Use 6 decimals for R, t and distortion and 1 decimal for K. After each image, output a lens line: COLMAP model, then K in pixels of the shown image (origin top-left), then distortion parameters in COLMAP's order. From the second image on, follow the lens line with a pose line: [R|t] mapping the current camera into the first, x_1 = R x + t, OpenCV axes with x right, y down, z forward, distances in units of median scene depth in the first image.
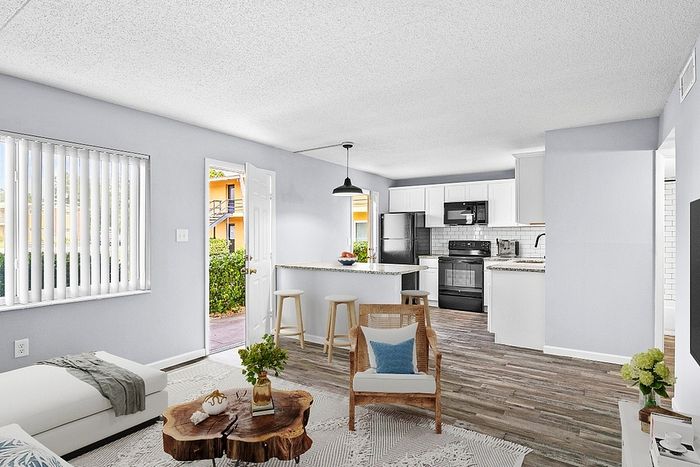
lens RADIAL K [[374.3, 0, 351.3], [0, 374.3, 242.7], [0, 0, 1]] dist [-0.003947, -0.000583]
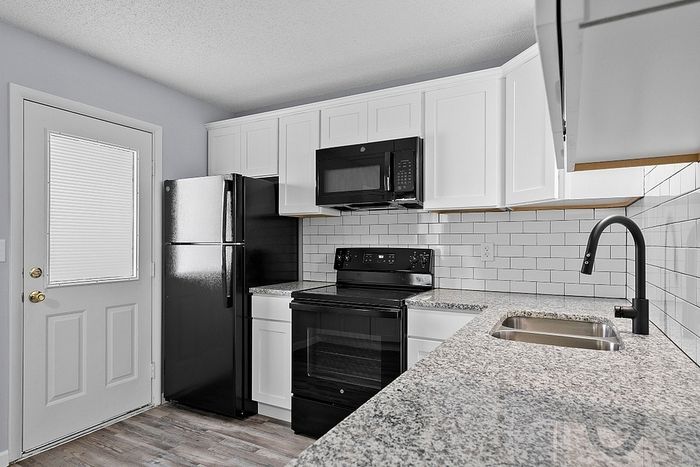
lens RADIAL K [[401.0, 0, 351.2], [0, 401.0, 243.2], [0, 0, 1]] dist [0.002001, 0.000121]
pose [[0.996694, 0.003169, 0.081186, 0.364618], [-0.001172, 0.999696, -0.024627, -0.000367], [-0.081240, 0.024450, 0.996395, 0.853353]]
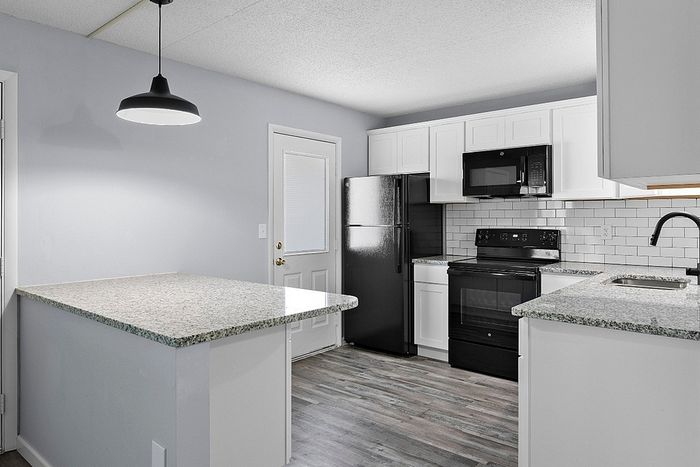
lens RADIAL K [[465.2, 0, 348.5], [0, 465.2, 217.3], [0, 0, 1]] dist [-0.003111, -0.001427]
pose [[0.991855, -0.001898, -0.127356, 0.254752], [-0.001631, 0.999618, -0.027598, -0.005292], [0.127360, 0.027581, 0.991473, 0.529703]]
